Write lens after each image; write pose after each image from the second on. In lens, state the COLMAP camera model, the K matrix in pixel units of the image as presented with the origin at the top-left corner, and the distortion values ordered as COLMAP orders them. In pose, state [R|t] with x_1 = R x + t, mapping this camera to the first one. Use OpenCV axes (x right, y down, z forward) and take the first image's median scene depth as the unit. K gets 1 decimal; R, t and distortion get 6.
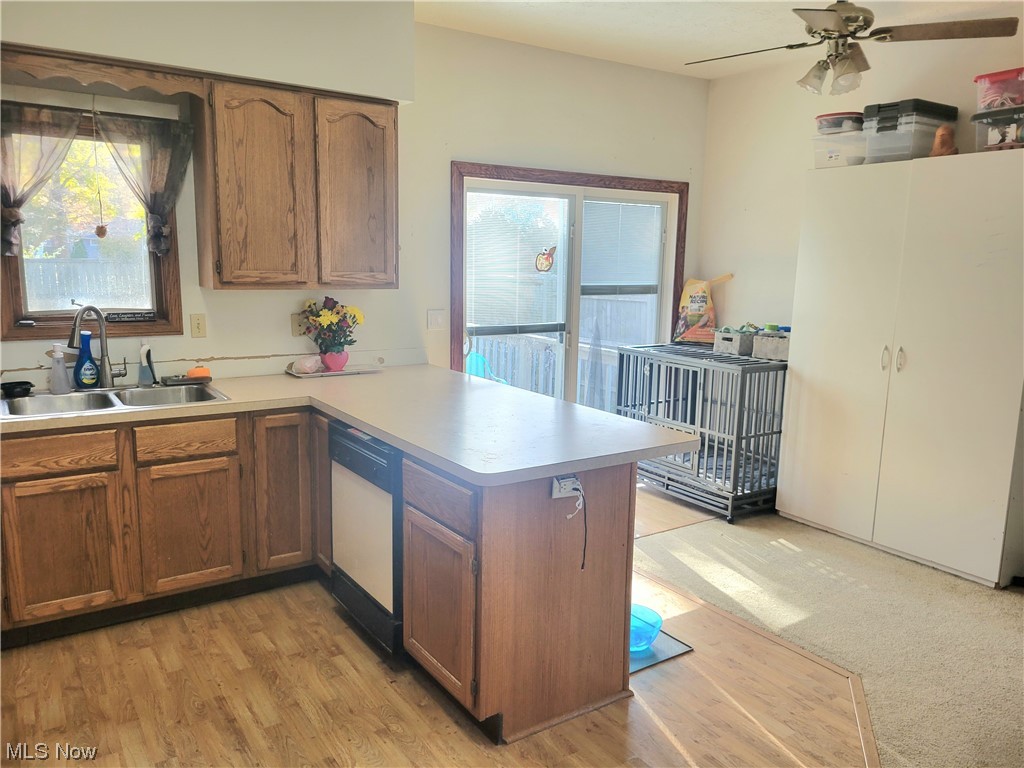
lens RADIAL K [[762.3, 0, 514.7], [0, 762.3, 386.3], [0, 0, 1]] dist [0.023108, -0.015626]
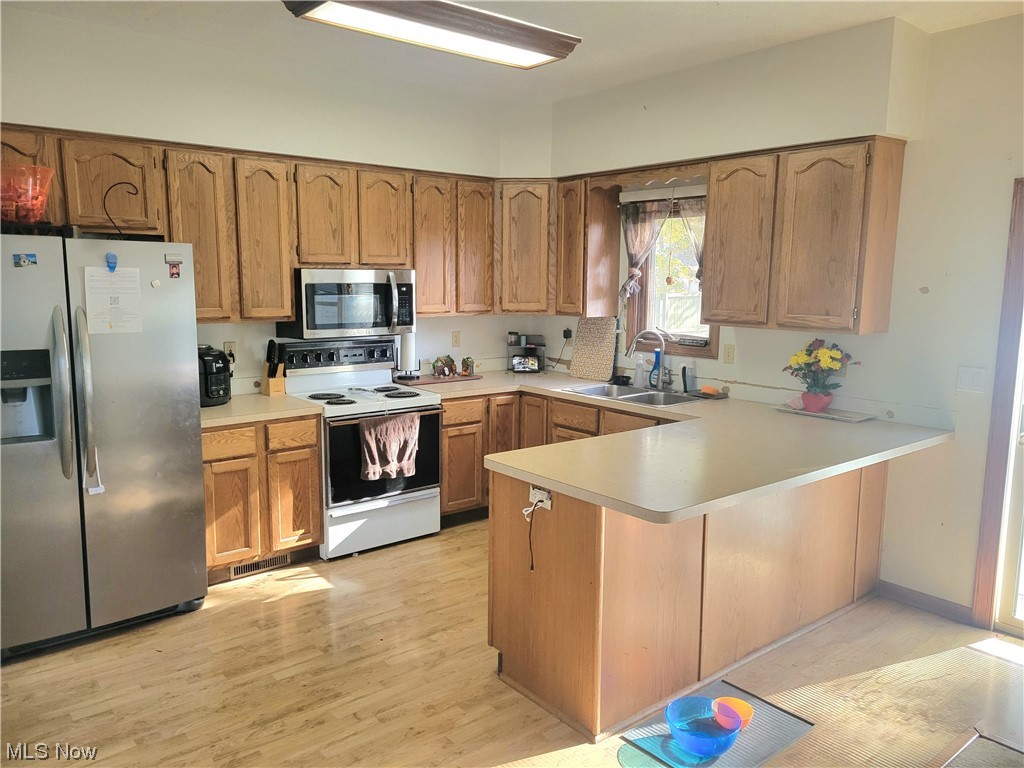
lens RADIAL K [[762.3, 0, 514.5], [0, 762.3, 383.3], [0, 0, 1]] dist [0.023108, -0.015626]
pose [[0.085031, 0.119577, -0.989177, 0.838440], [-0.175369, 0.979070, 0.103280, -0.106115], [0.980824, 0.164689, 0.104221, 0.574448]]
